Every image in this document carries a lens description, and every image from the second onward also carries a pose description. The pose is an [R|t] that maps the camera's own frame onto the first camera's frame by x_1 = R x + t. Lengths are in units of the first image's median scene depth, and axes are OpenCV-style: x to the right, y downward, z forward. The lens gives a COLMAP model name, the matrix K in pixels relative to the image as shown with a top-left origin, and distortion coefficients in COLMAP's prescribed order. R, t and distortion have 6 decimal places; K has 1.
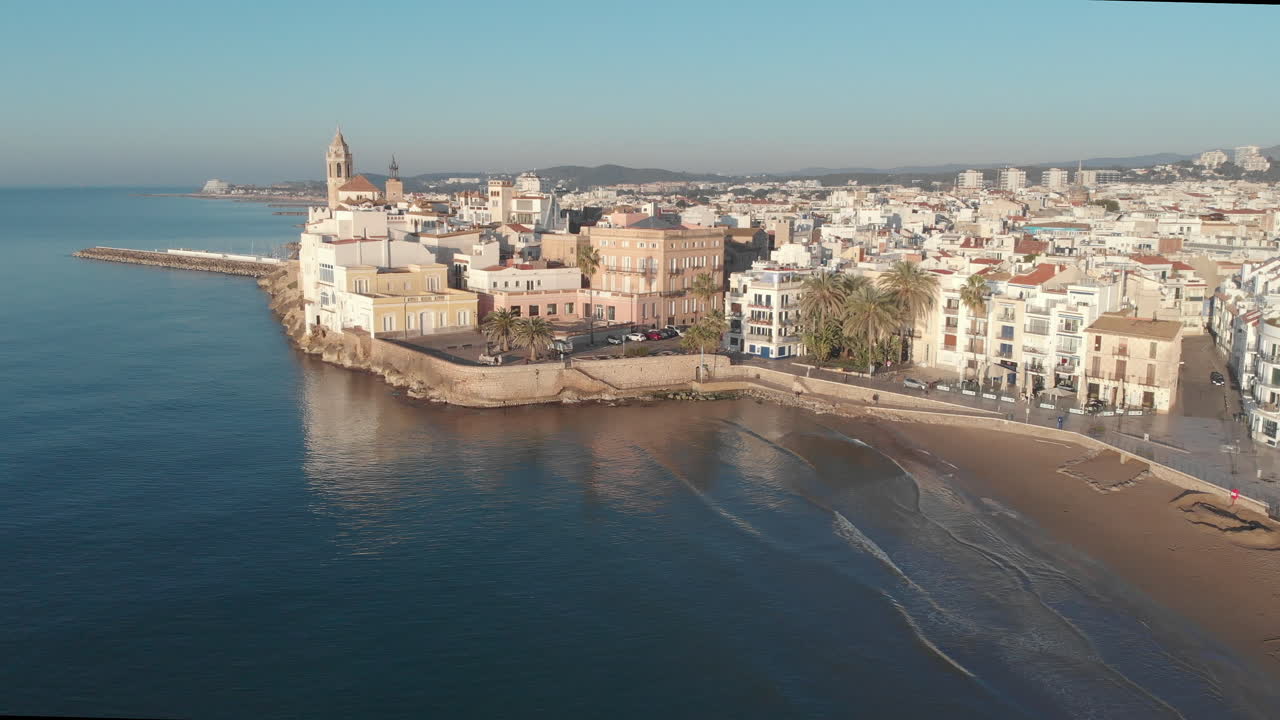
lens RADIAL K [[1002.5, 0, 627.7], [0, 1002.5, 341.2], [0, 0, 1]] dist [0.190517, -0.415323]
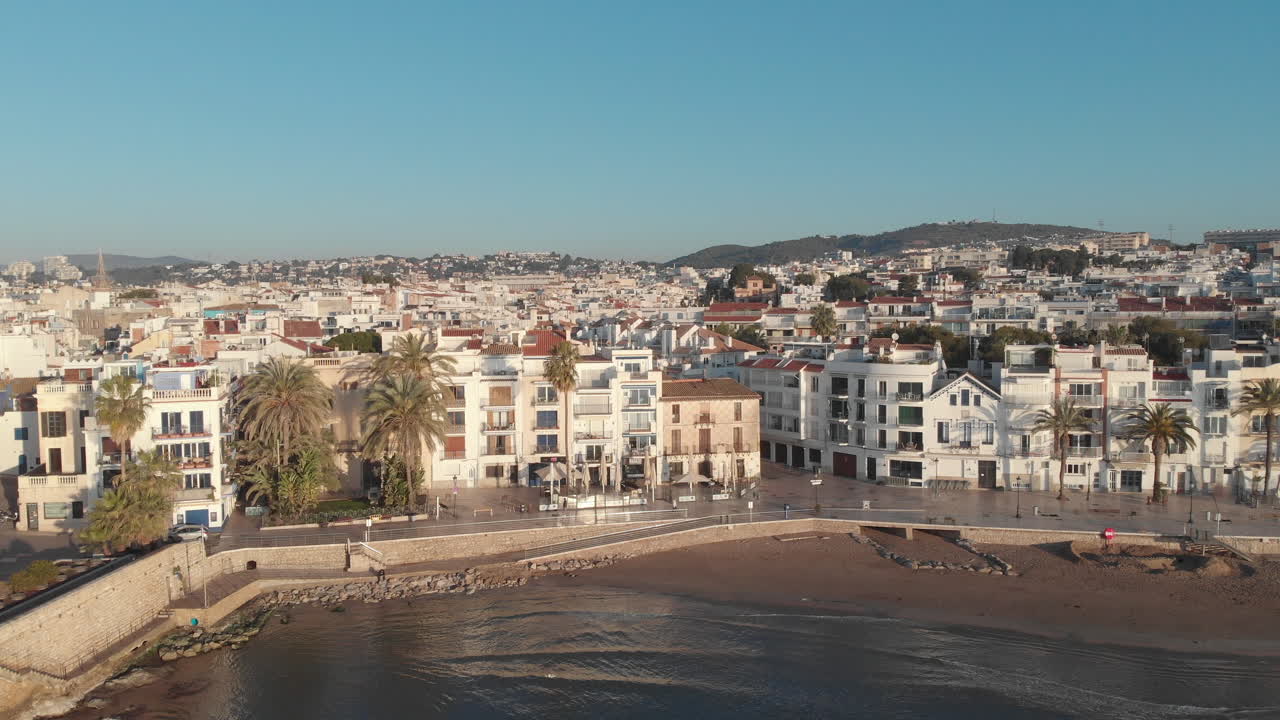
lens RADIAL K [[971.2, 0, 648.9], [0, 971.2, 357.7], [0, 0, 1]] dist [0.113947, -0.239907]
pose [[0.439467, -0.064350, 0.895951, -0.234377], [0.146164, 0.989260, -0.000642, -0.041587], [-0.886287, 0.131238, 0.444153, 0.597923]]
